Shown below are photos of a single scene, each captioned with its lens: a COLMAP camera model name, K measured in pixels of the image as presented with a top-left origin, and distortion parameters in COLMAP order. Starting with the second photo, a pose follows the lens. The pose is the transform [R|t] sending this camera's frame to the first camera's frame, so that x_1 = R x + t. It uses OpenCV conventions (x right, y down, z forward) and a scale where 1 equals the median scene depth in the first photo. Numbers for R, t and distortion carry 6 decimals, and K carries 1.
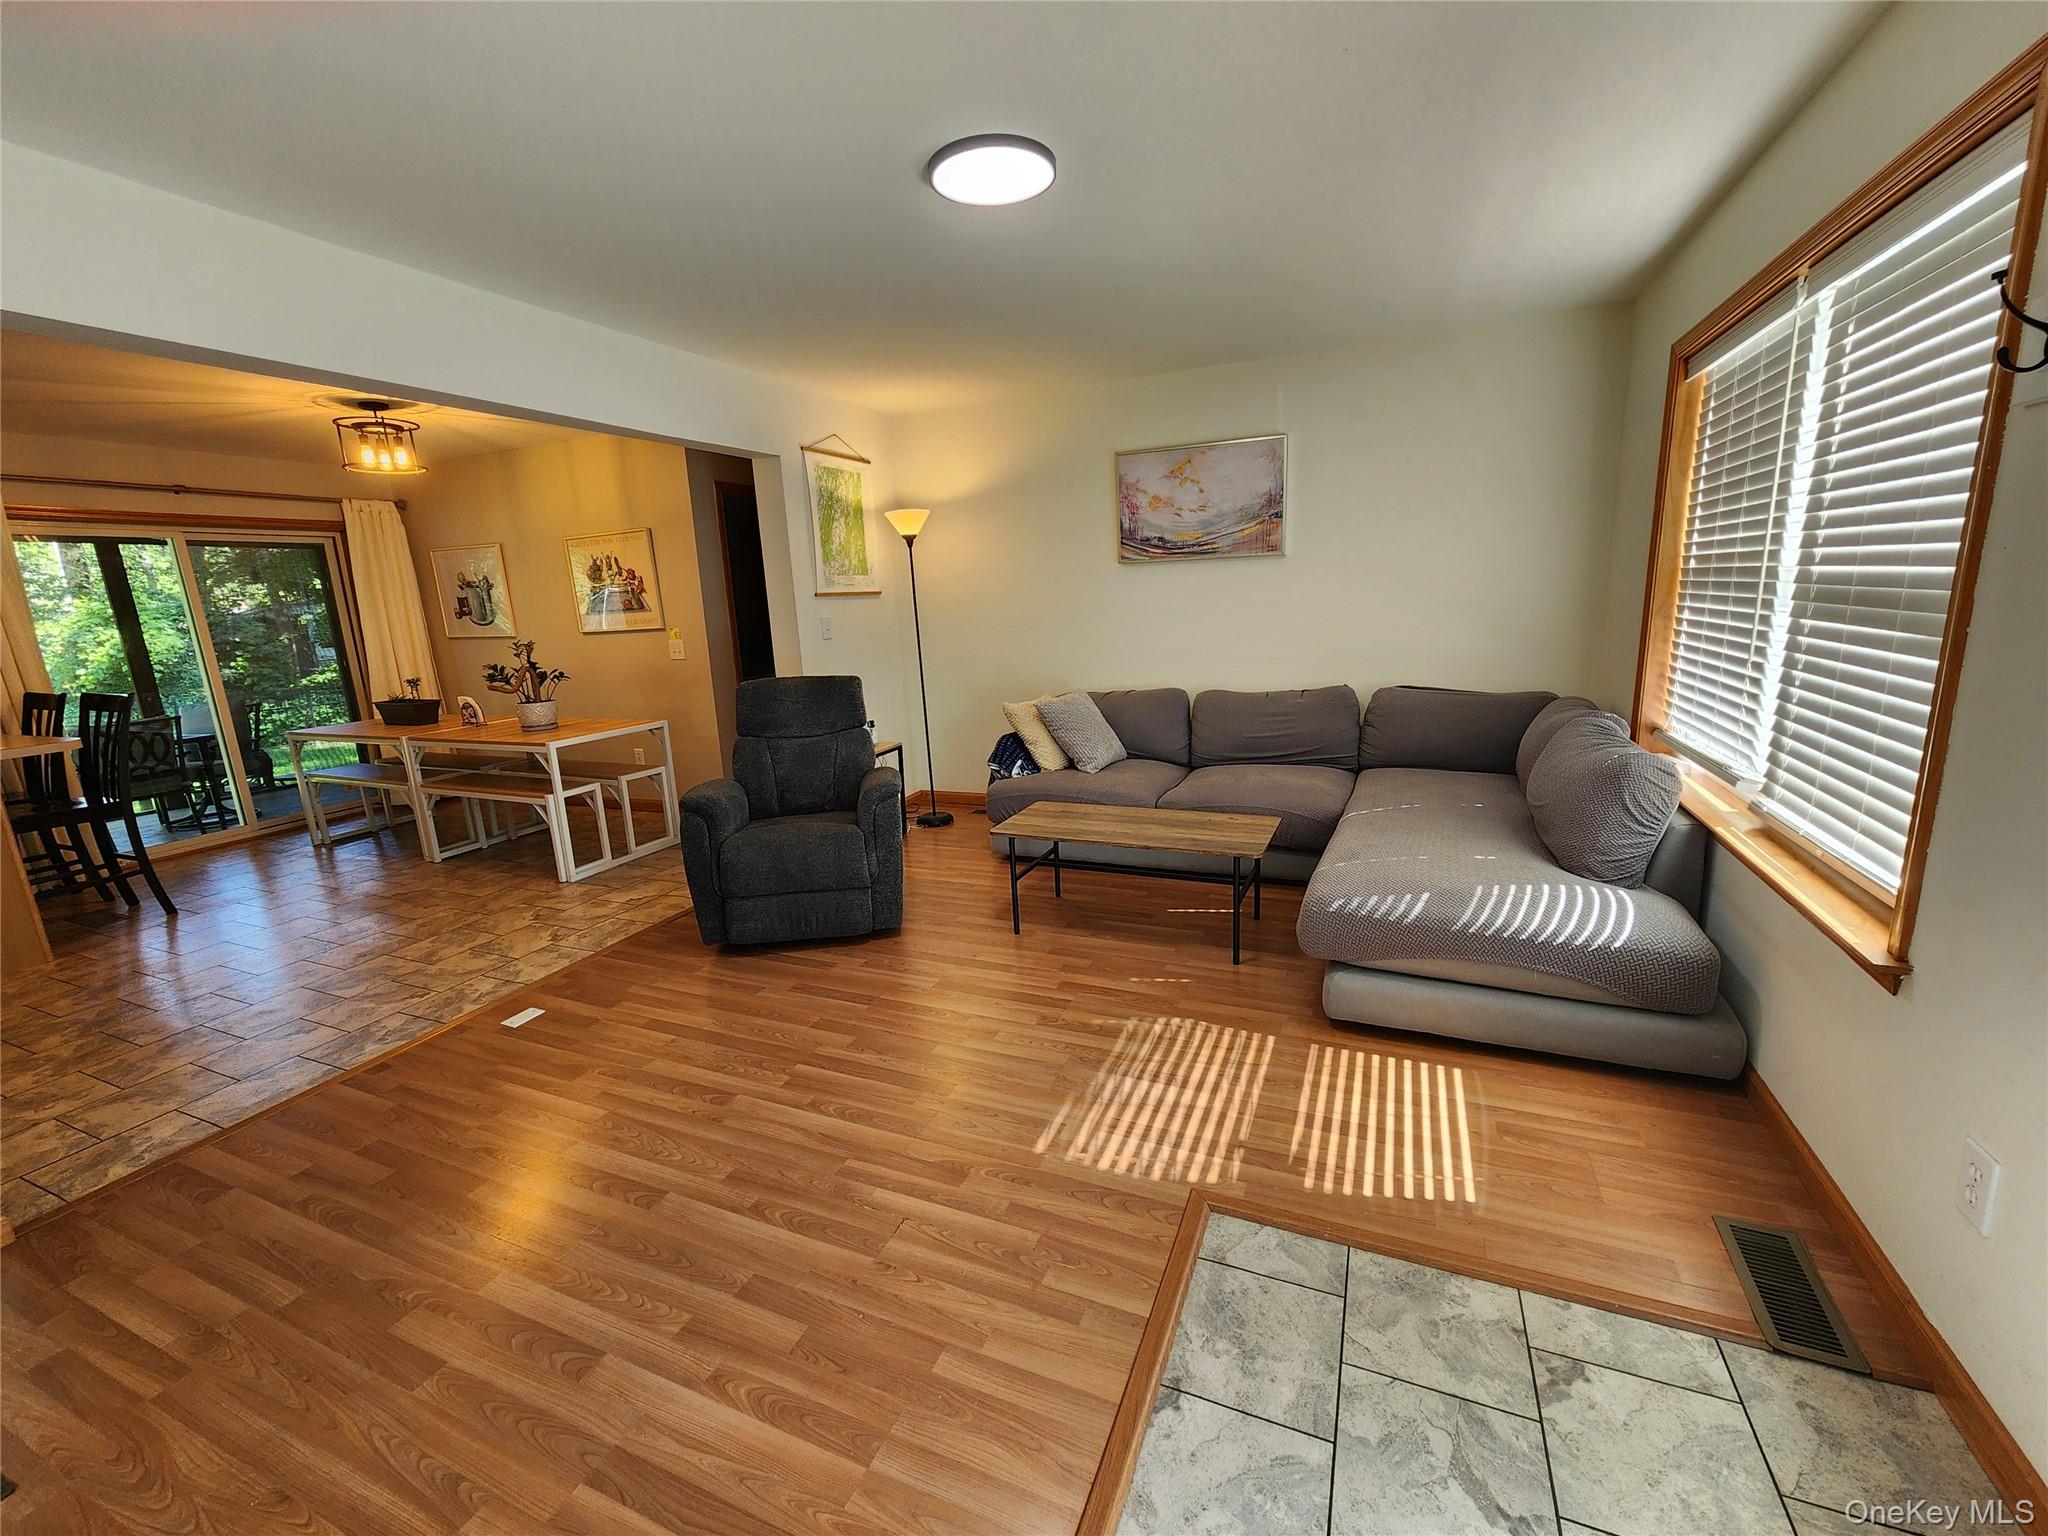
lens RADIAL K [[838.5, 0, 1020.6], [0, 838.5, 768.9], [0, 0, 1]] dist [0.004335, -0.002519]
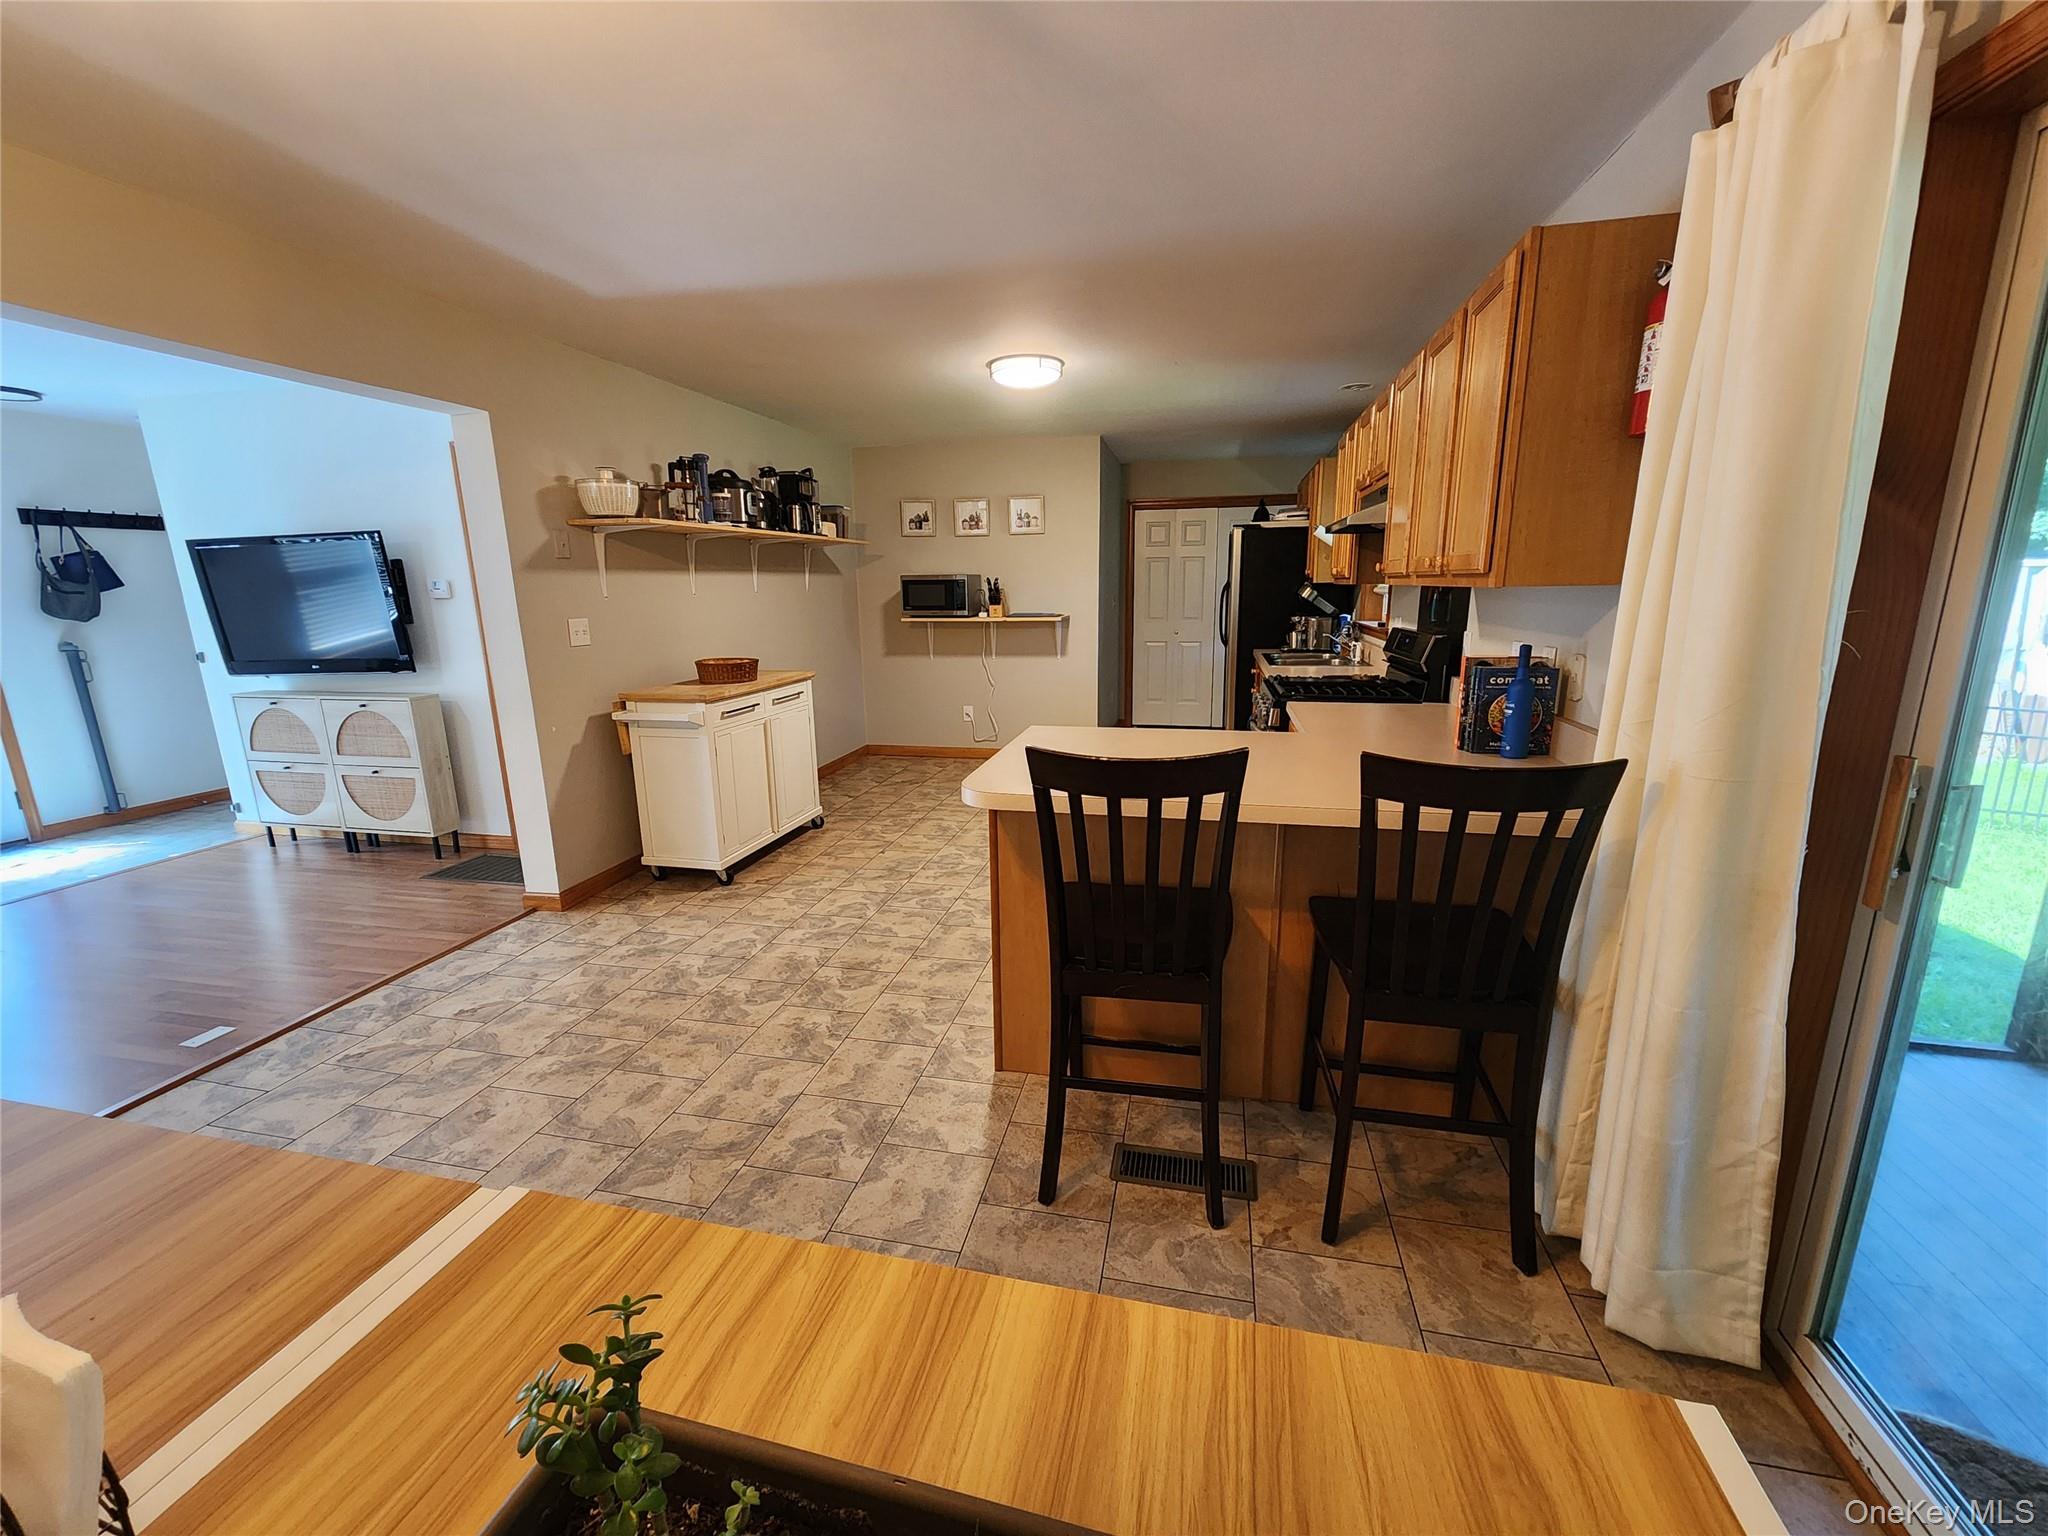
lens RADIAL K [[831.0, 0, 1021.9], [0, 831.0, 773.8], [0, 0, 1]] dist [0.003265, 0.000731]
pose [[-0.979234, 0.104581, -0.173679, -1.151006], [0.020621, 0.903615, 0.427849, -0.299626], [0.201683, 0.415383, -0.887007, 1.607628]]
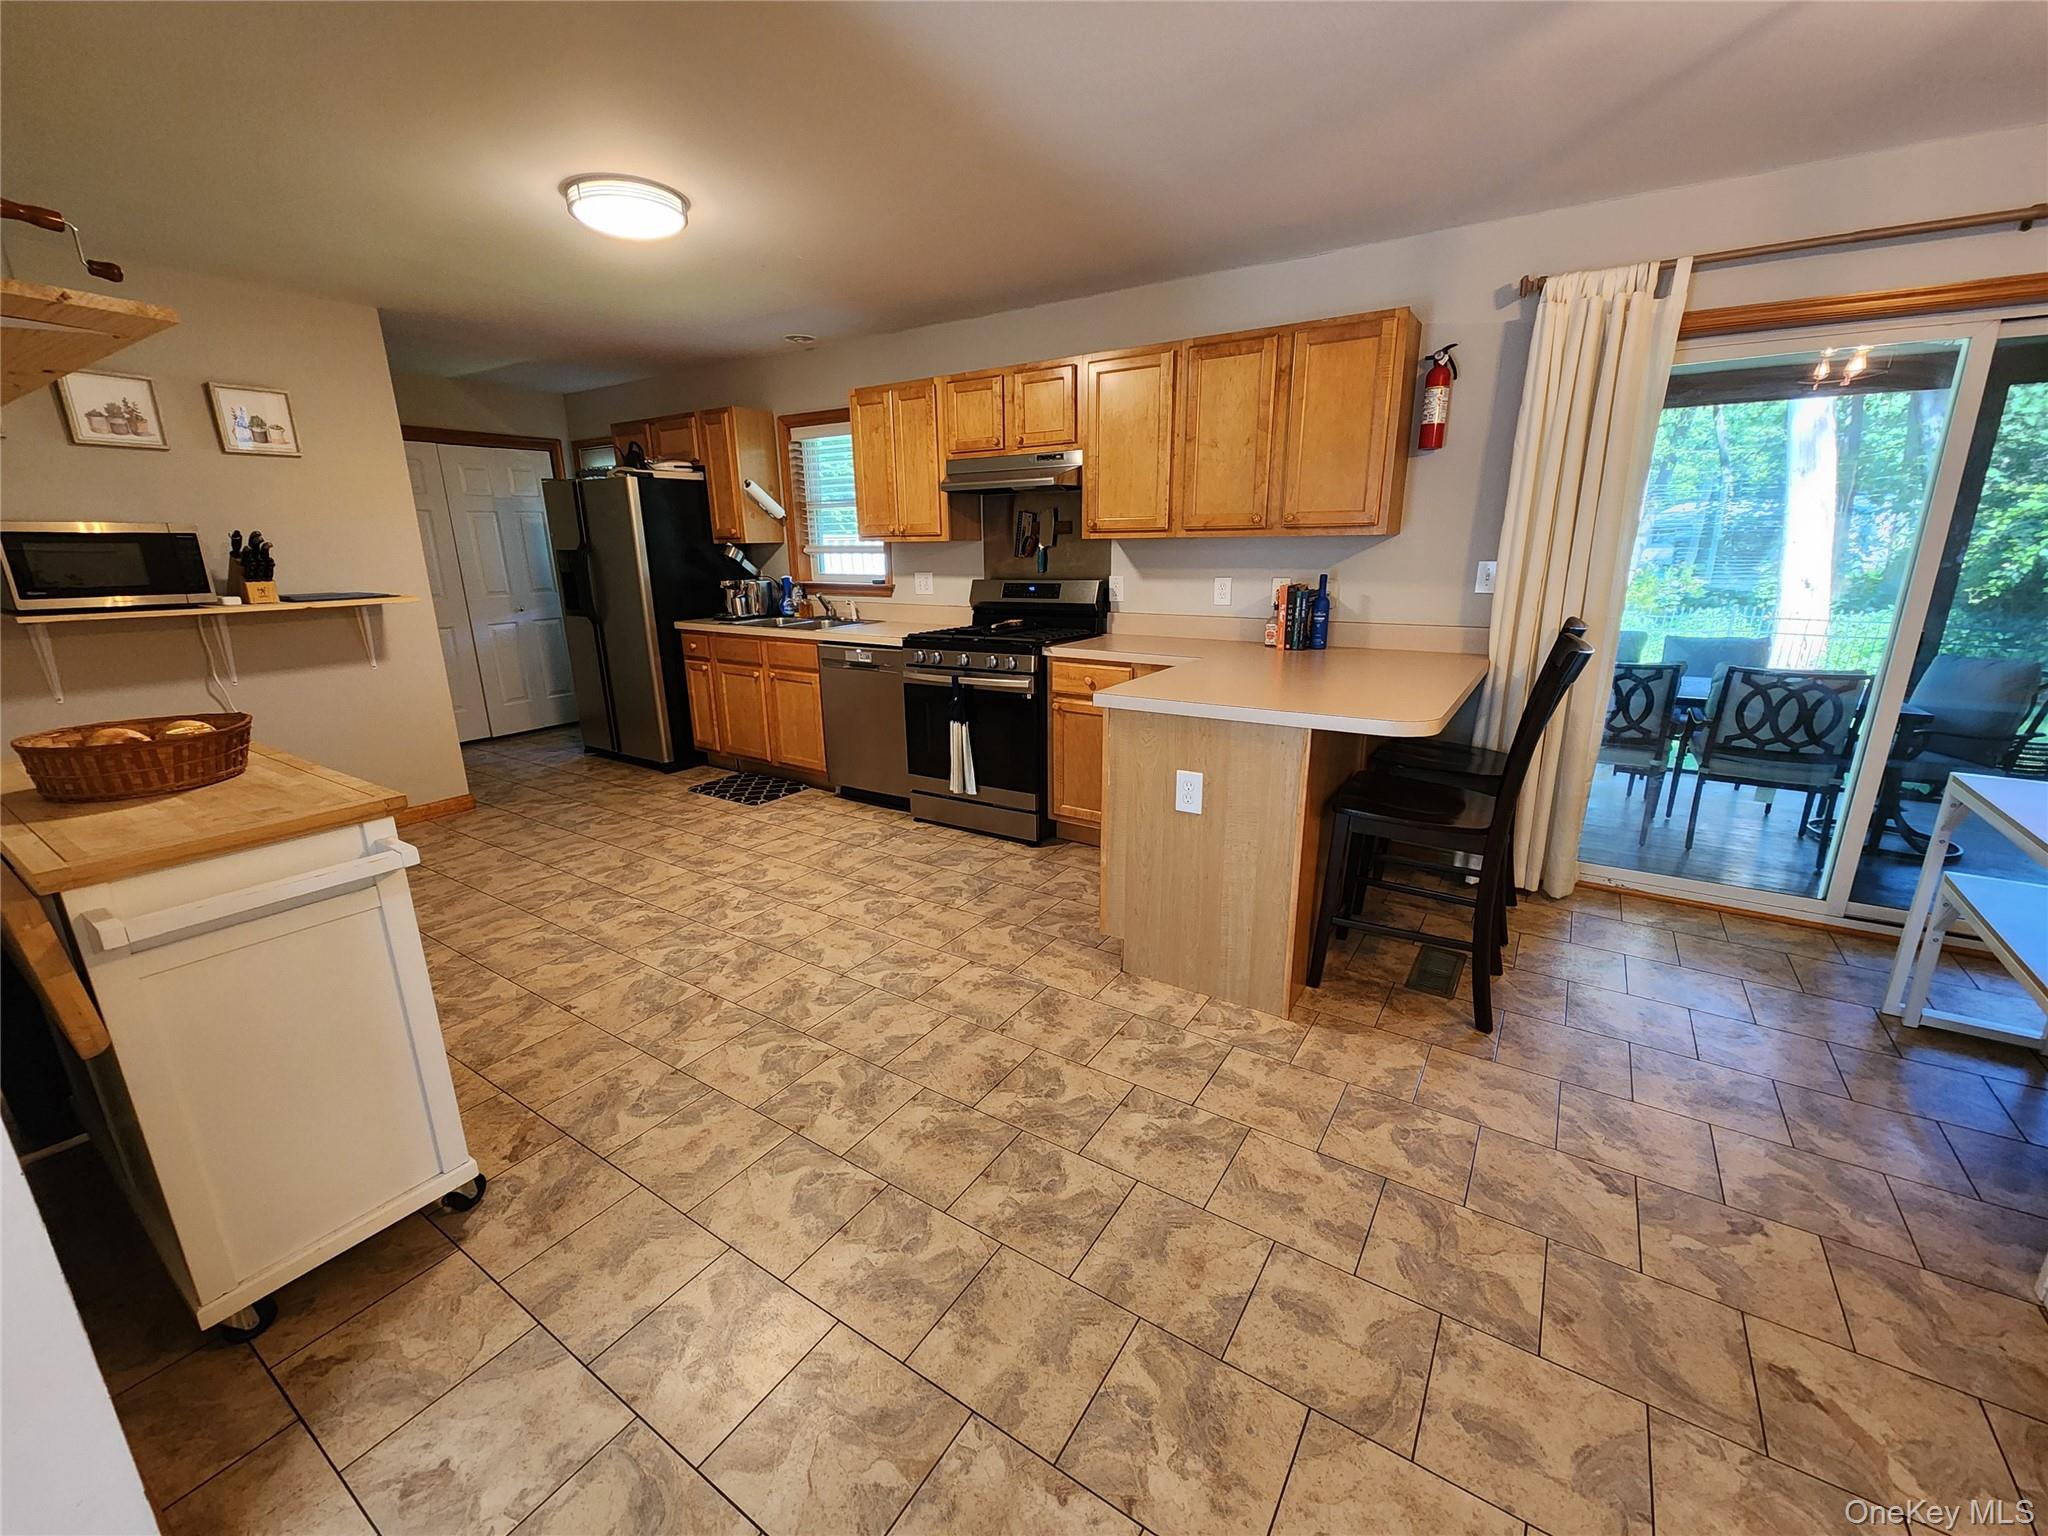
lens RADIAL K [[837.6, 0, 1017.5], [0, 837.6, 772.4], [0, 0, 1]] dist [0.002469, -0.000601]
pose [[-0.170163, 0.311722, -0.934812, -0.575527], [-0.185594, 0.921532, 0.341077, -0.157772], [0.967781, 0.231535, -0.098957, 0.863103]]
